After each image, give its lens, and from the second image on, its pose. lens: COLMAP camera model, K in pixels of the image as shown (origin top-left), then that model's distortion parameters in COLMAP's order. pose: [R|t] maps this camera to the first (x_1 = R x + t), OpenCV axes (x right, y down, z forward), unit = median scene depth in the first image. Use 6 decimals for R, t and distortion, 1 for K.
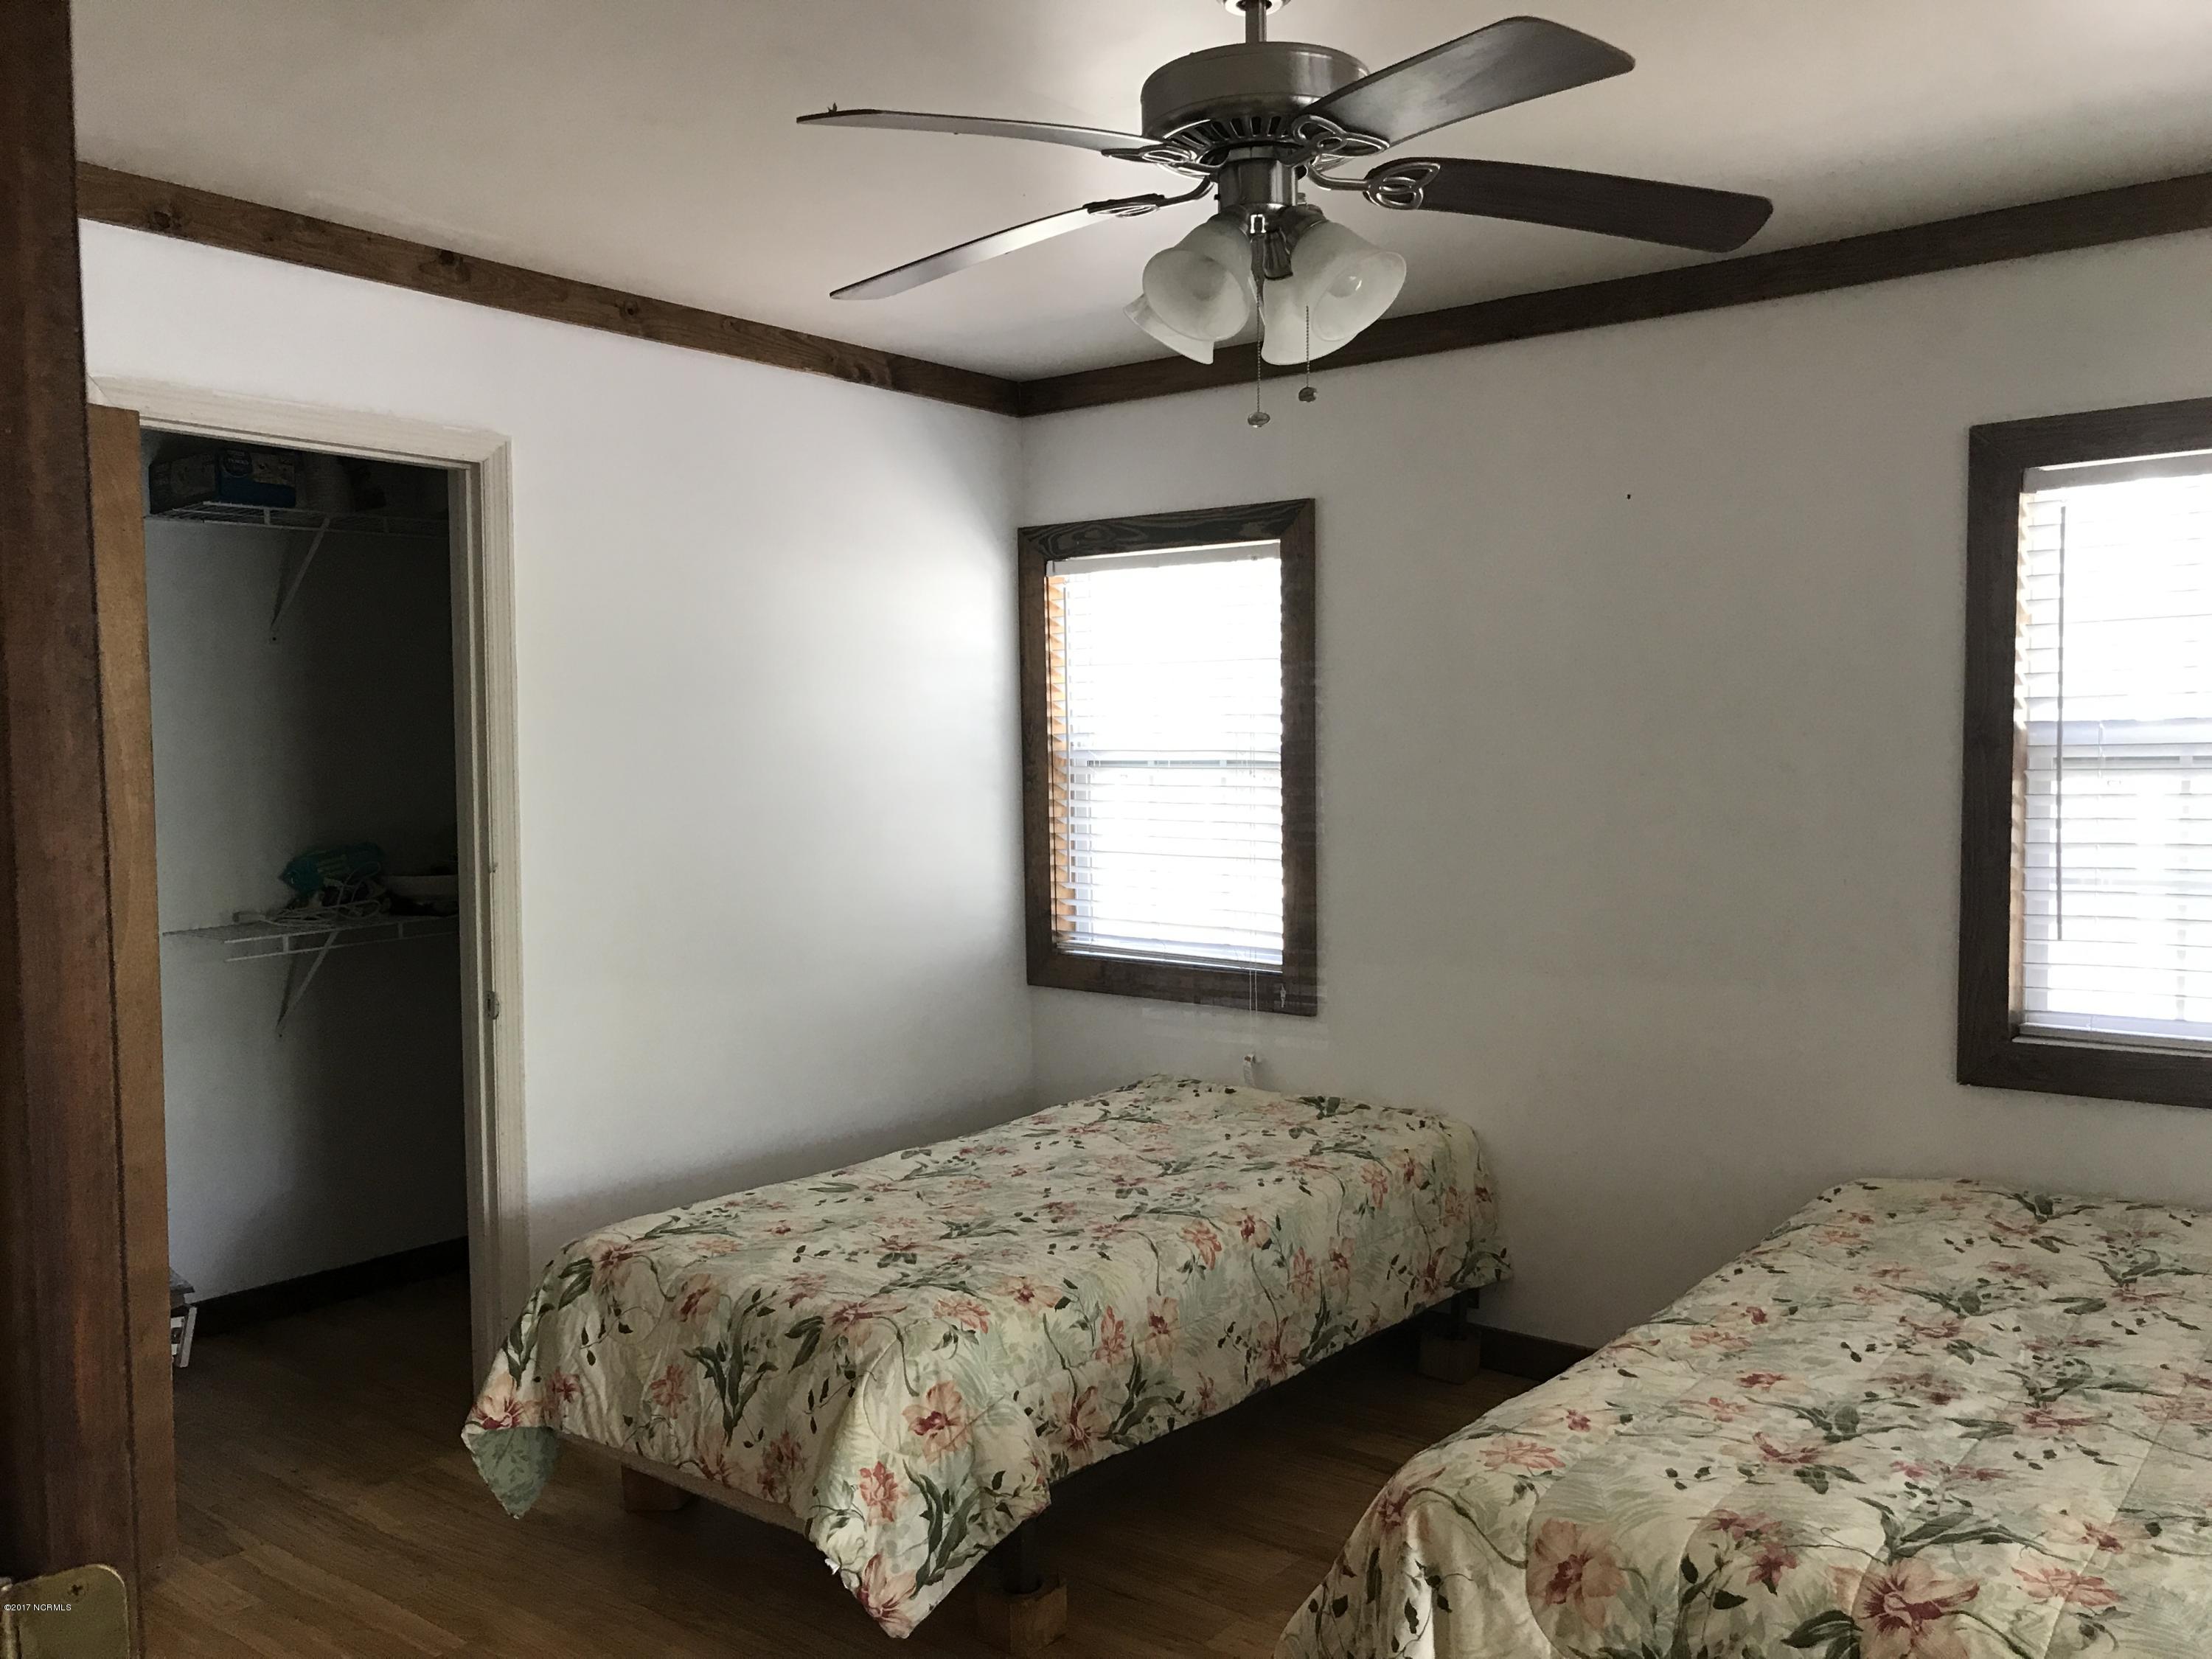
lens RADIAL K [[1811.9, 0, 1103.4], [0, 1811.9, 829.0], [0, 0, 1]] dist [0.015008, -0.008179]
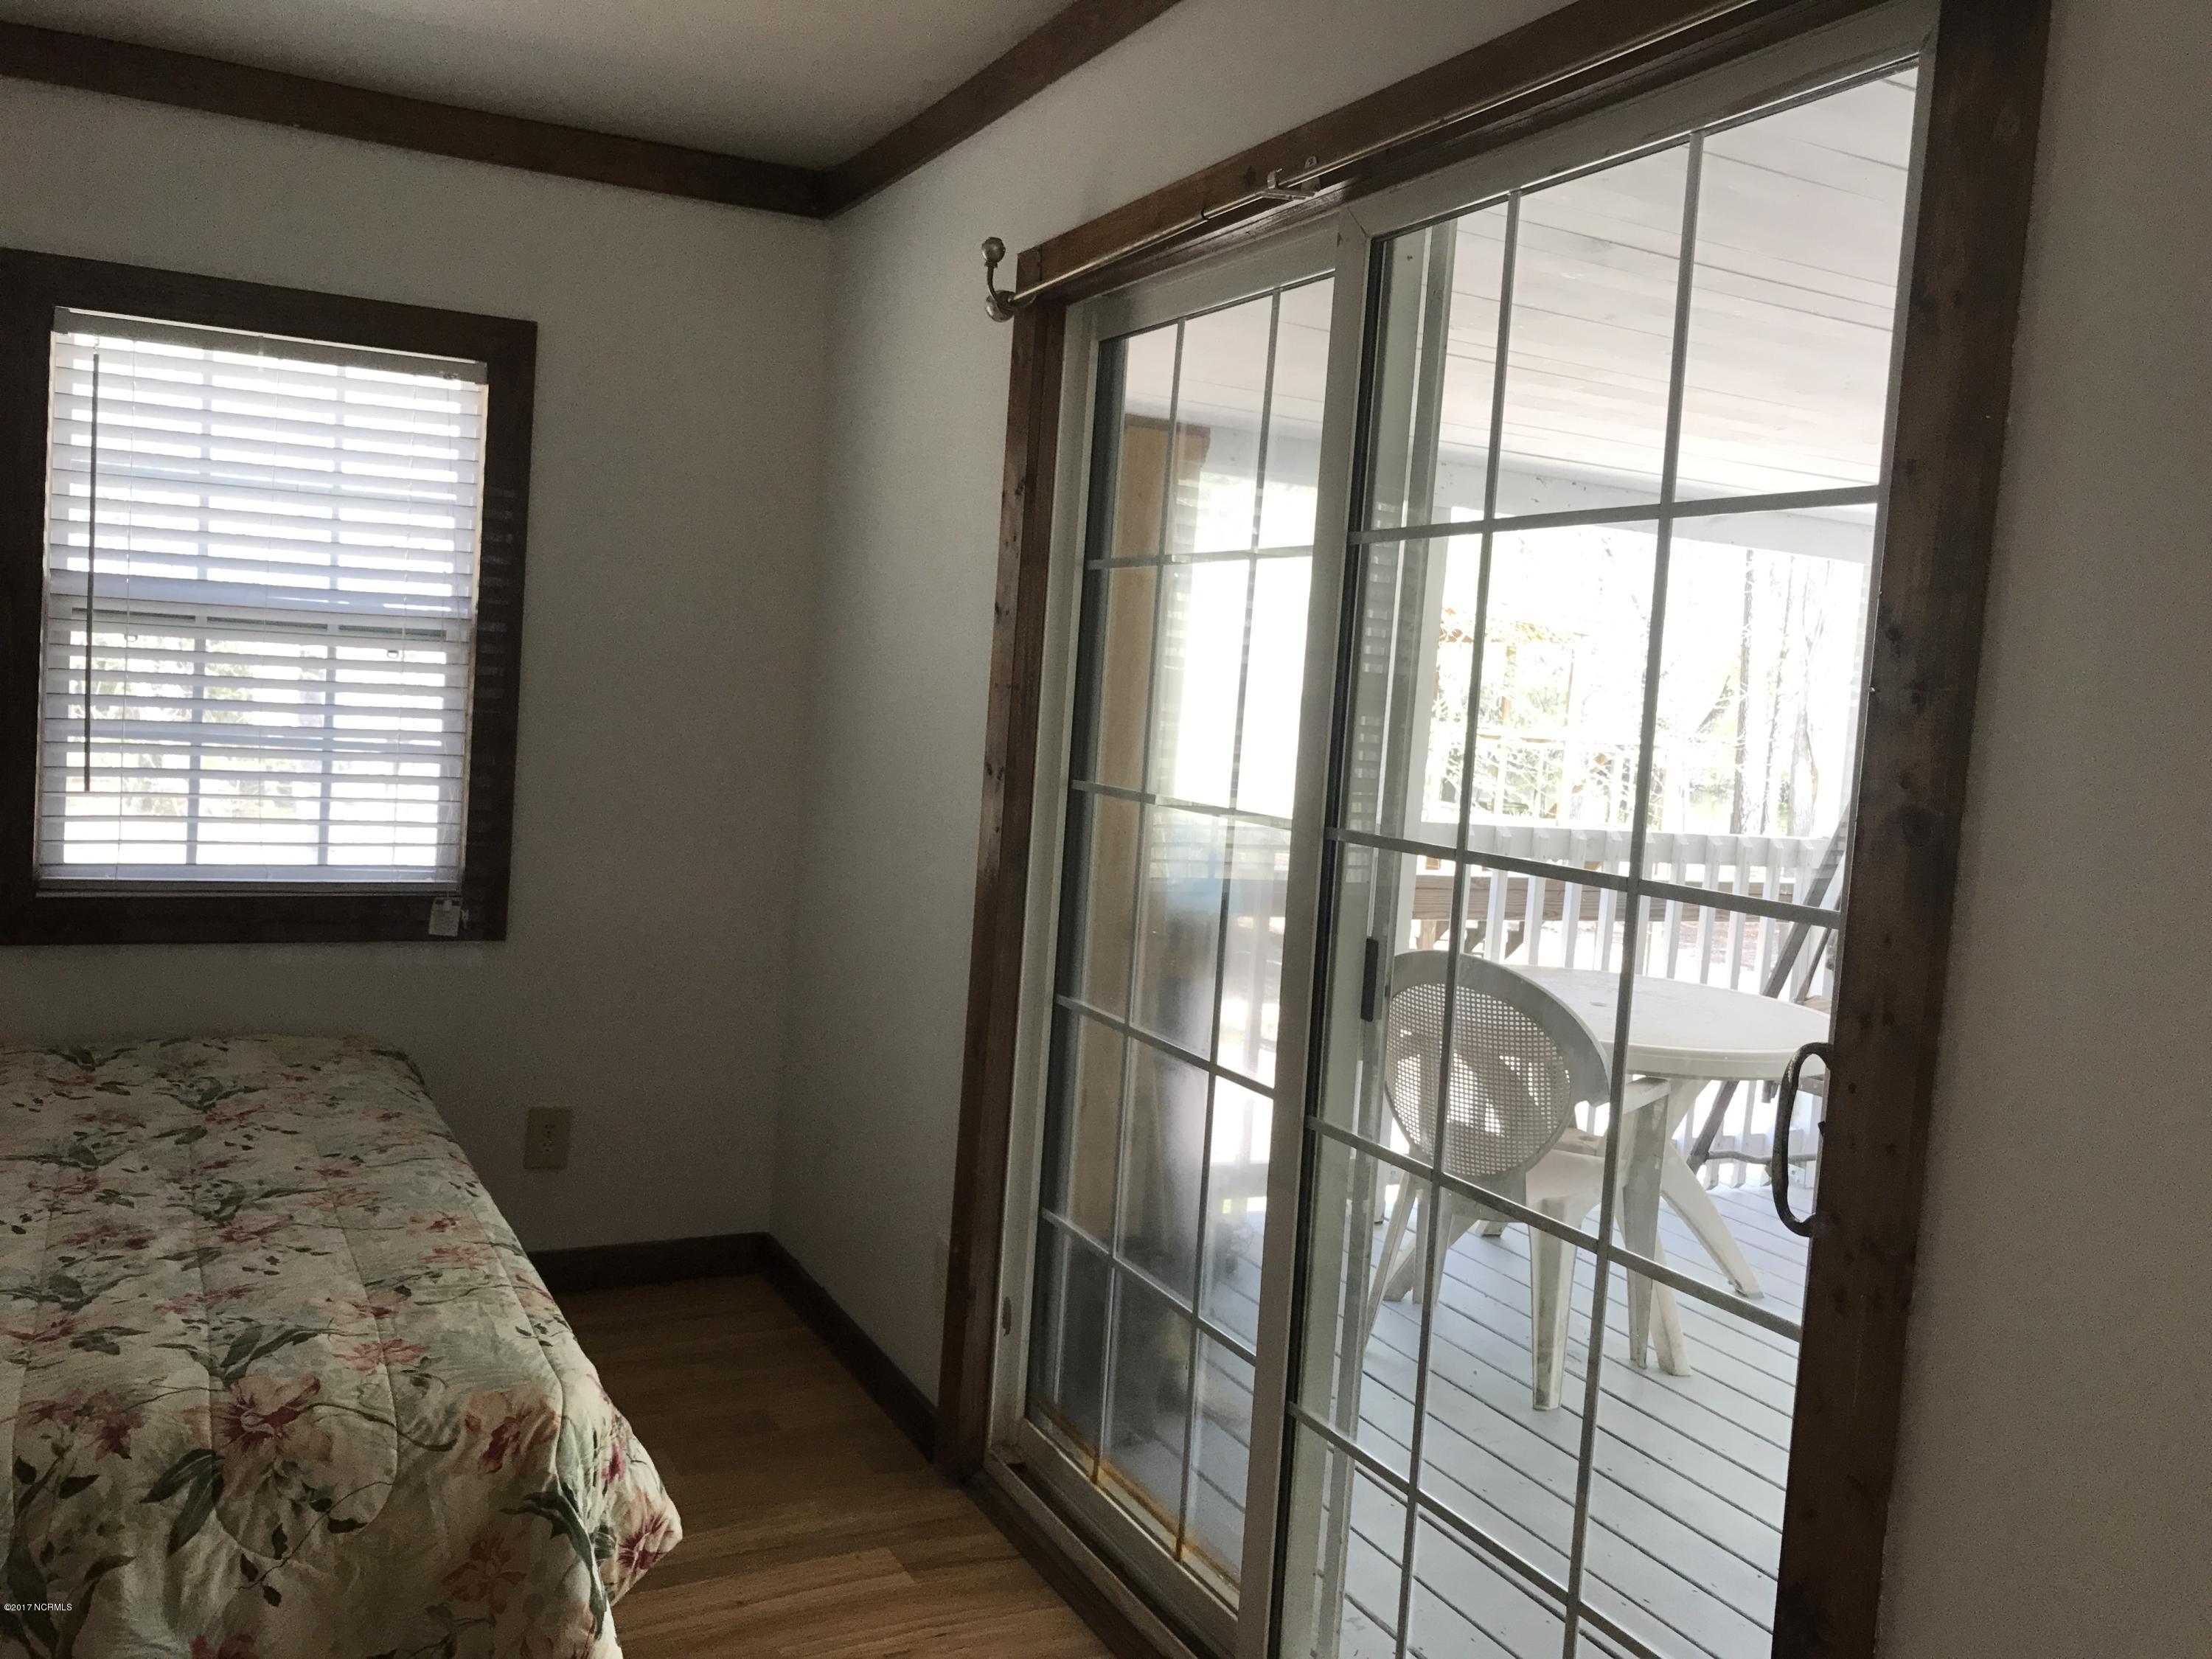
lens RADIAL K [[1811.9, 0, 1102.5], [0, 1811.9, 828.3], [0, 0, 1]] dist [0.015008, -0.008179]
pose [[0.416727, -0.041742, 0.908073, -0.250239], [-0.029807, 0.997781, 0.059545, 0.008066], [-0.908543, -0.051881, 0.414558, 0.119469]]
